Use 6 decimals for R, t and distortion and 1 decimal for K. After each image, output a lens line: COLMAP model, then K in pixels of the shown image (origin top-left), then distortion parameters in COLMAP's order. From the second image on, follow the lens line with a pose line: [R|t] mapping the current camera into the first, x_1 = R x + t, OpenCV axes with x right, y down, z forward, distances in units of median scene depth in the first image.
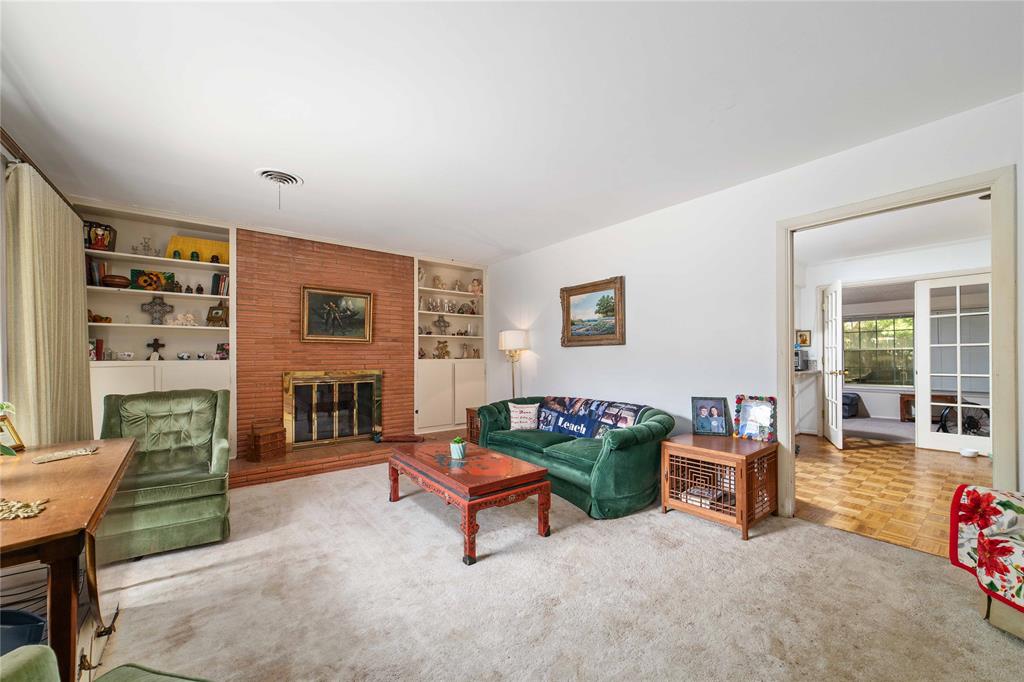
lens RADIAL K [[391.9, 0, 512.9], [0, 391.9, 354.0], [0, 0, 1]] dist [-0.000177, 0.000005]
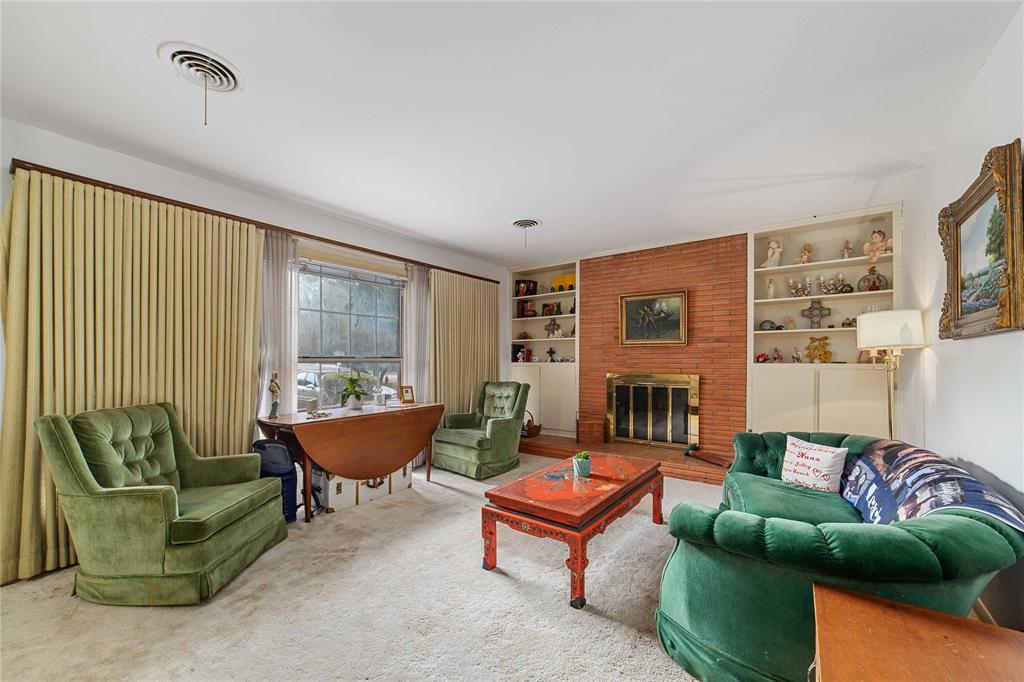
lens RADIAL K [[391.9, 0, 512.9], [0, 391.9, 354.0], [0, 0, 1]] dist [-0.000177, 0.000005]
pose [[0.273106, -0.011963, -0.961909, 0.457648], [0.005354, 0.999926, -0.010916, 0.000679], [0.961969, -0.002169, 0.273150, 0.416010]]
